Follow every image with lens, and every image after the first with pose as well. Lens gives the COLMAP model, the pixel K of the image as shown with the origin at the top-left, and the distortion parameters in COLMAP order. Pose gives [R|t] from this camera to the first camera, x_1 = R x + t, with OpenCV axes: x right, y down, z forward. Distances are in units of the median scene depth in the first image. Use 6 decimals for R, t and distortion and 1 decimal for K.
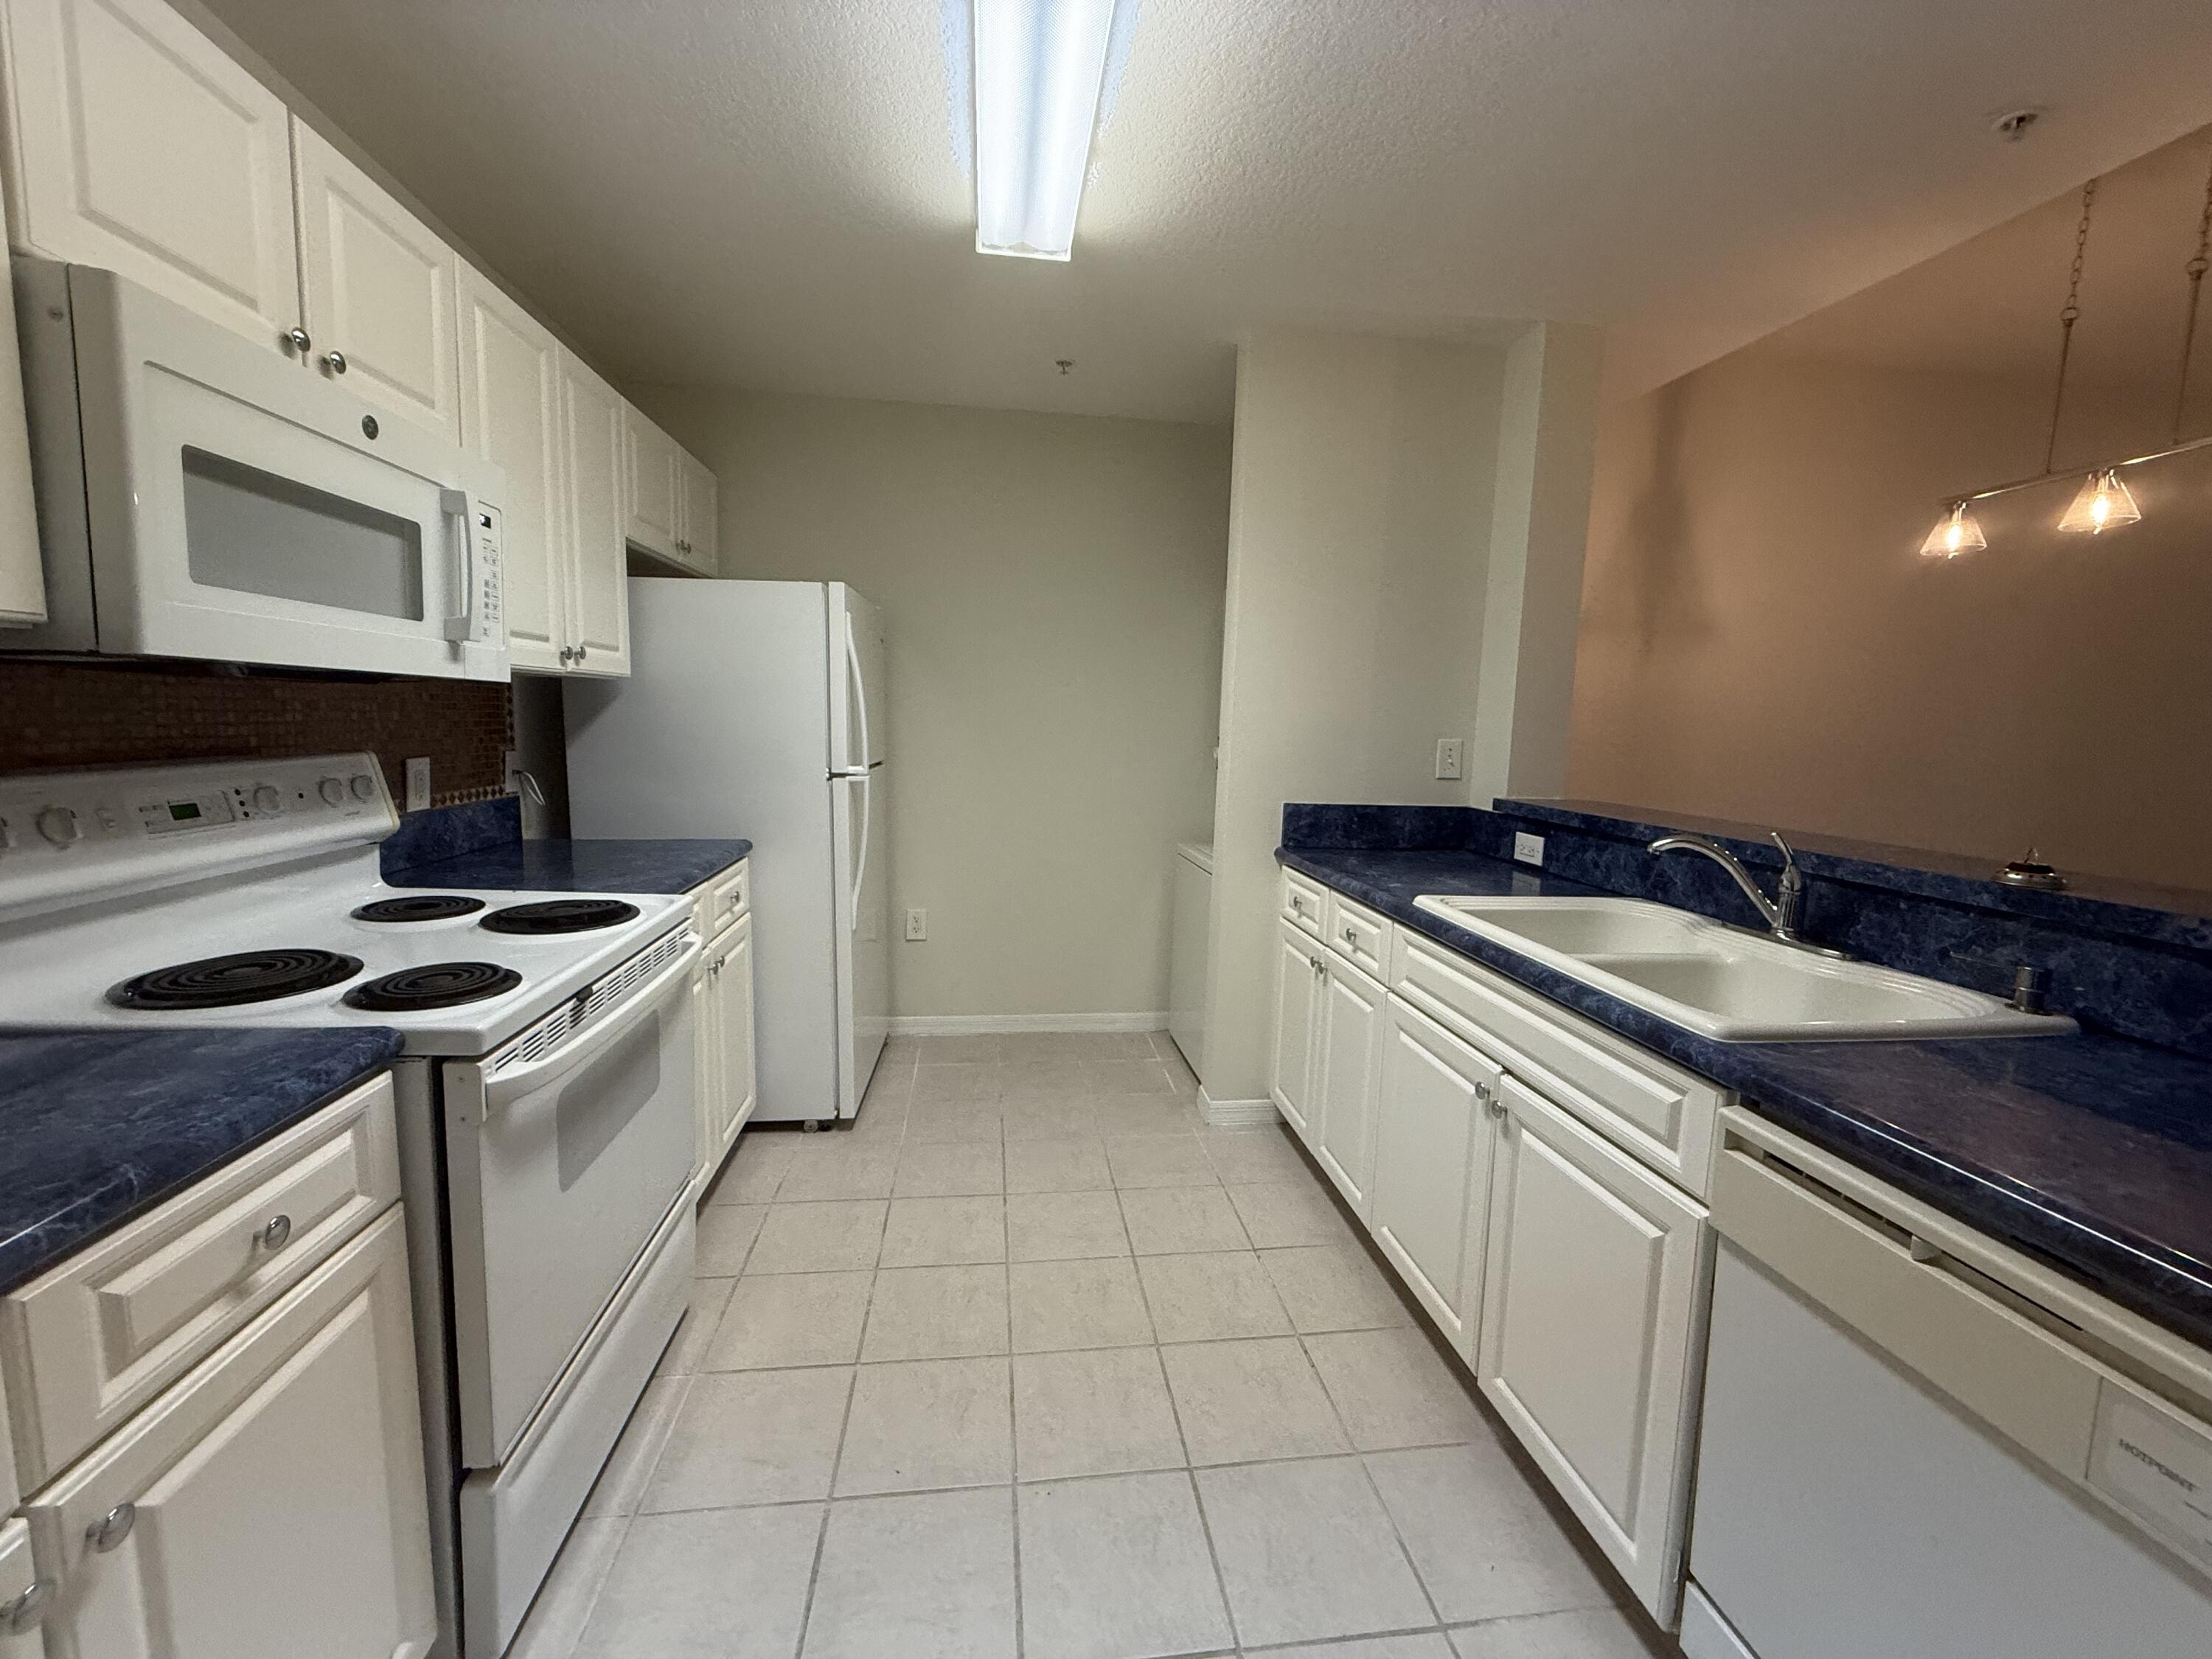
lens RADIAL K [[877.4, 0, 1104.1], [0, 877.4, 828.6], [0, 0, 1]] dist [0.001111, -0.000134]
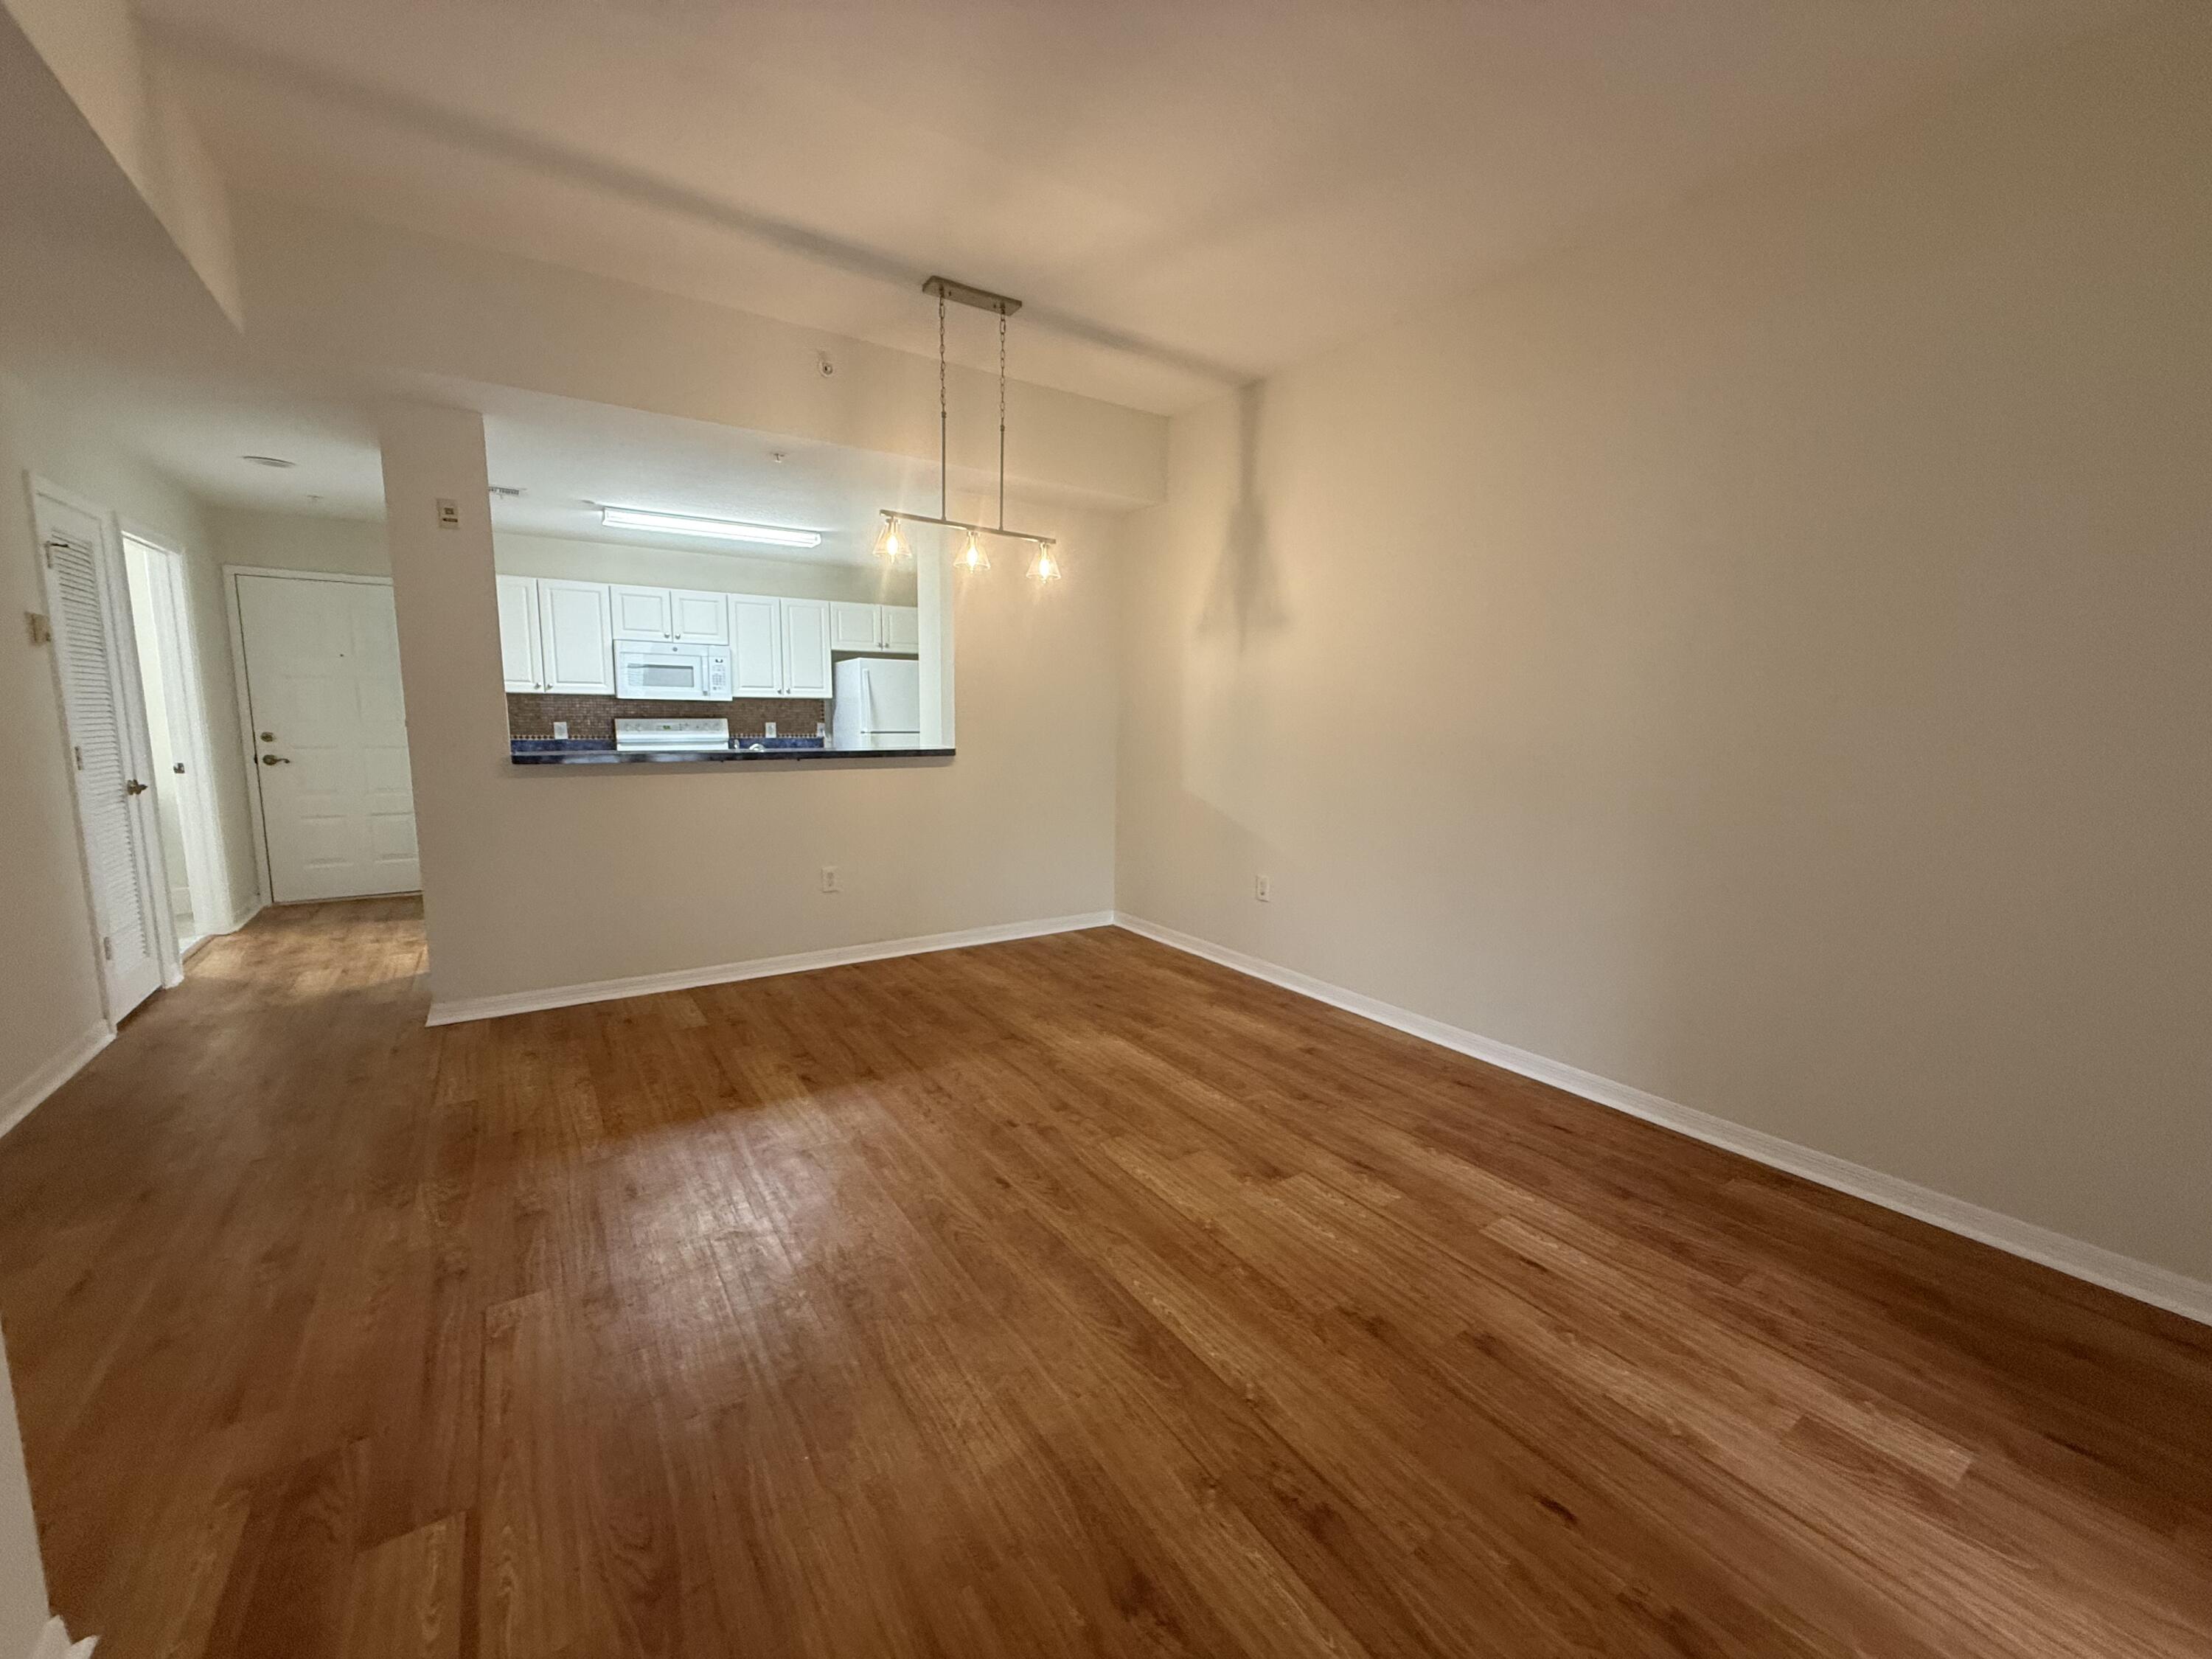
lens RADIAL K [[880.5, 0, 1100.6], [0, 880.5, 826.9], [0, 0, 1]] dist [0.001584, -0.000679]
pose [[0.448773, 0.098056, -0.888250, 3.559865], [-0.113868, 0.992134, 0.051994, -0.001046], [0.886362, 0.077809, 0.456408, 0.713321]]
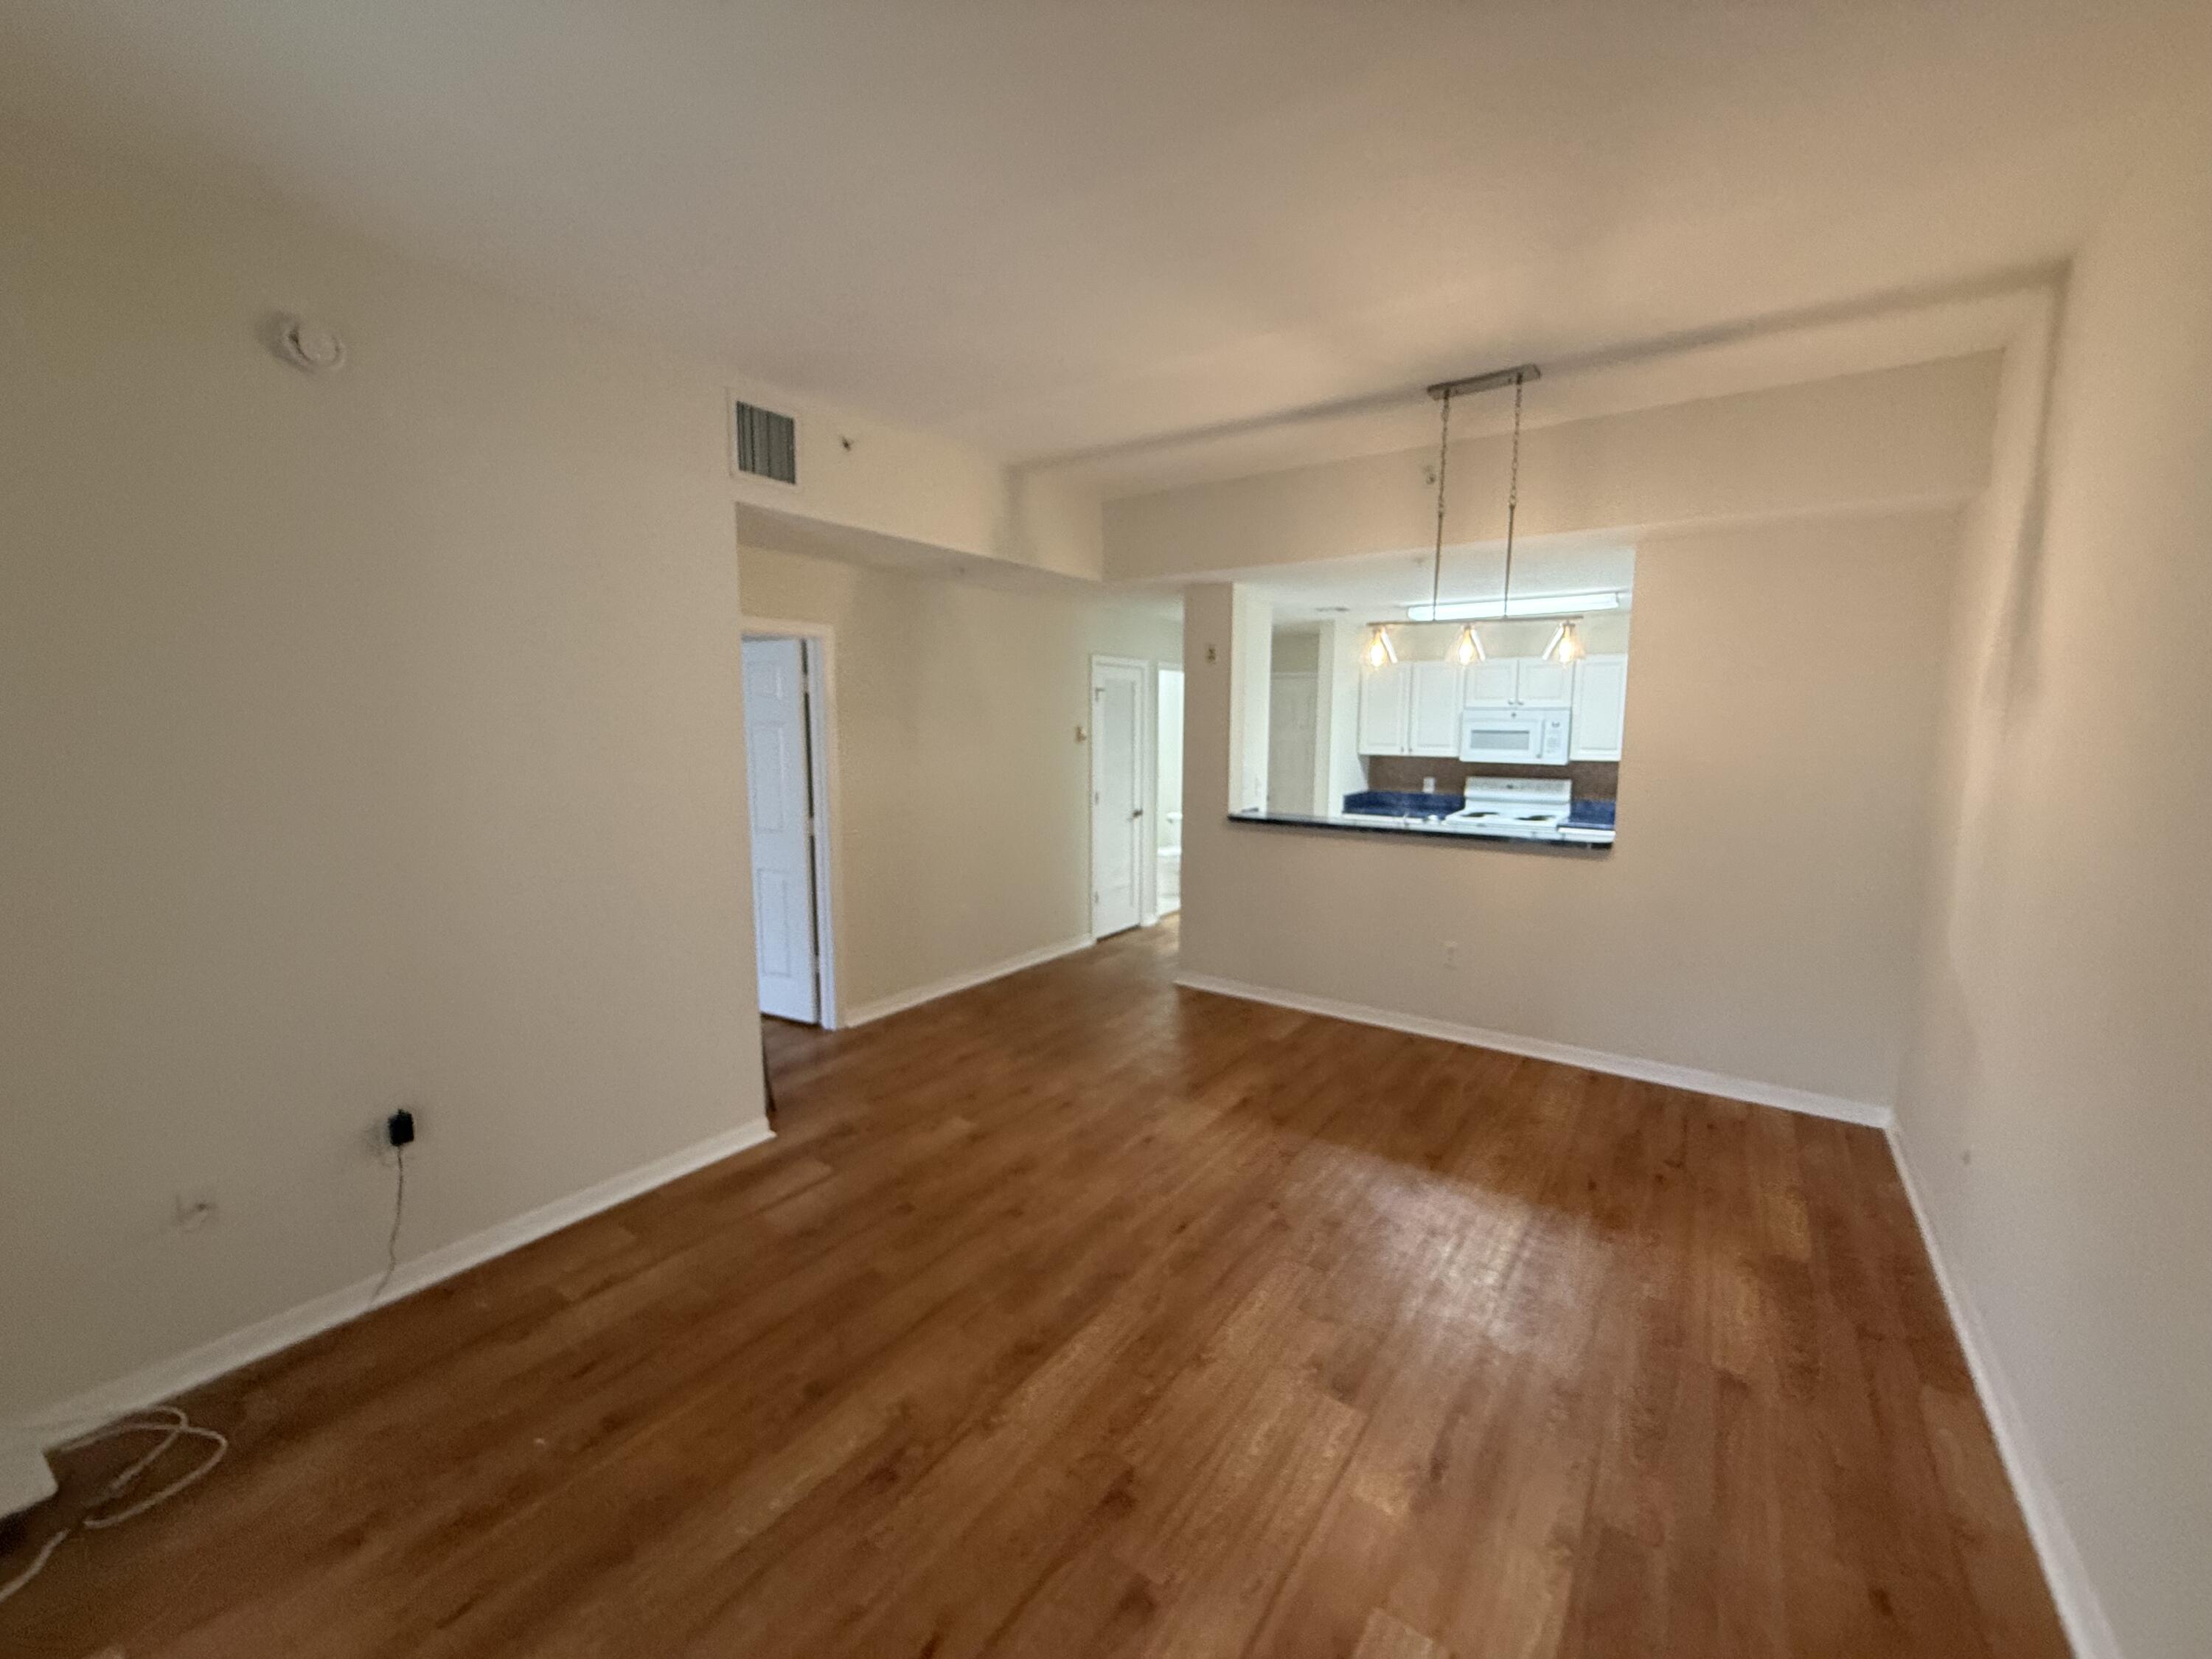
lens RADIAL K [[883.2, 0, 1106.0], [0, 883.2, 829.5], [0, 0, 1]] dist [0.000696, -0.000274]
pose [[-0.675558, 0.059119, -0.734932, 3.554640], [-0.116332, 0.975748, 0.185425, -0.369710], [0.728071, 0.210761, -0.652298, 2.122627]]
